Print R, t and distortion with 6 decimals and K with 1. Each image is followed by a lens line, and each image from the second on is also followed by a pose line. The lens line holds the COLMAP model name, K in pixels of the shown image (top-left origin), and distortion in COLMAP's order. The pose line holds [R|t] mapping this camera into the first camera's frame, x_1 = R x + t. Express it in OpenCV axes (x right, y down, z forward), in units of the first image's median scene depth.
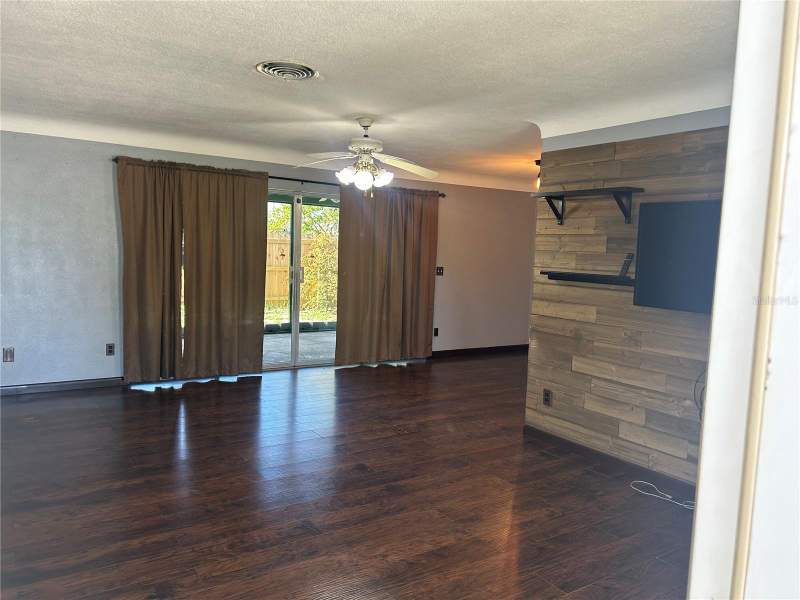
lens RADIAL K [[605.7, 0, 400.9], [0, 605.7, 303.2], [0, 0, 1]] dist [0.042303, -0.008099]
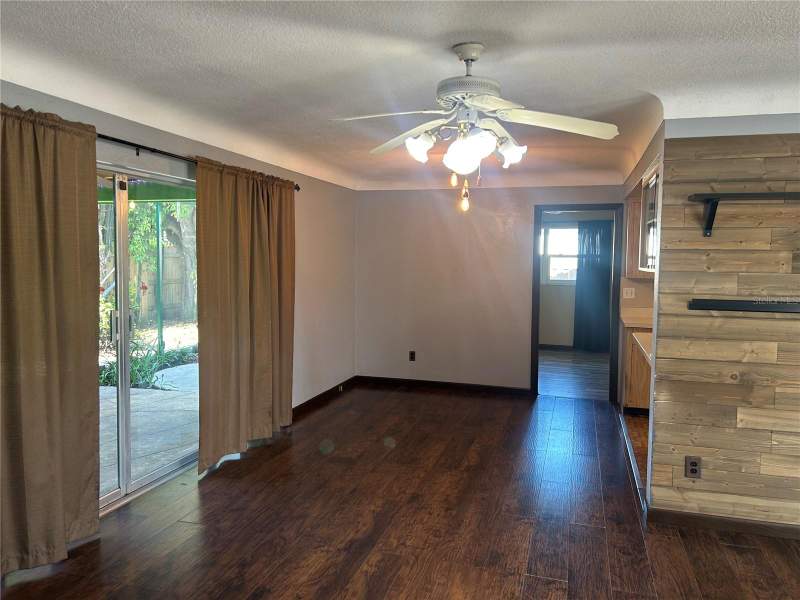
lens RADIAL K [[598.9, 0, 408.4], [0, 598.9, 296.9], [0, 0, 1]] dist [-0.001813, -0.003662]
pose [[0.758725, -0.072879, 0.647321, -0.486721], [0.076293, 0.996825, 0.022805, -0.097459], [-0.646928, 0.032083, 0.761876, 0.661904]]
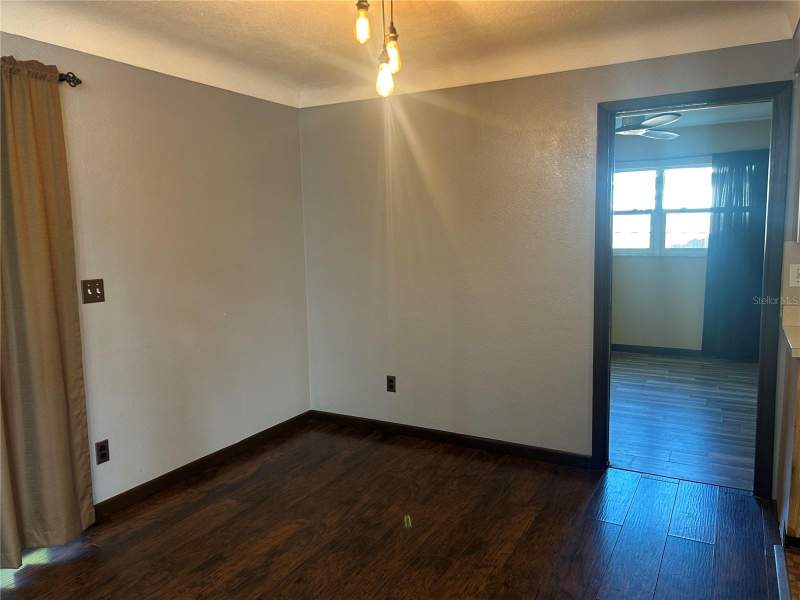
lens RADIAL K [[598.9, 0, 408.4], [0, 598.9, 296.9], [0, 0, 1]] dist [-0.001813, -0.003662]
pose [[0.881495, -0.107886, 0.459703, 0.114024], [0.093141, 0.994149, 0.054712, -0.089363], [-0.462915, -0.005411, 0.886386, 1.006575]]
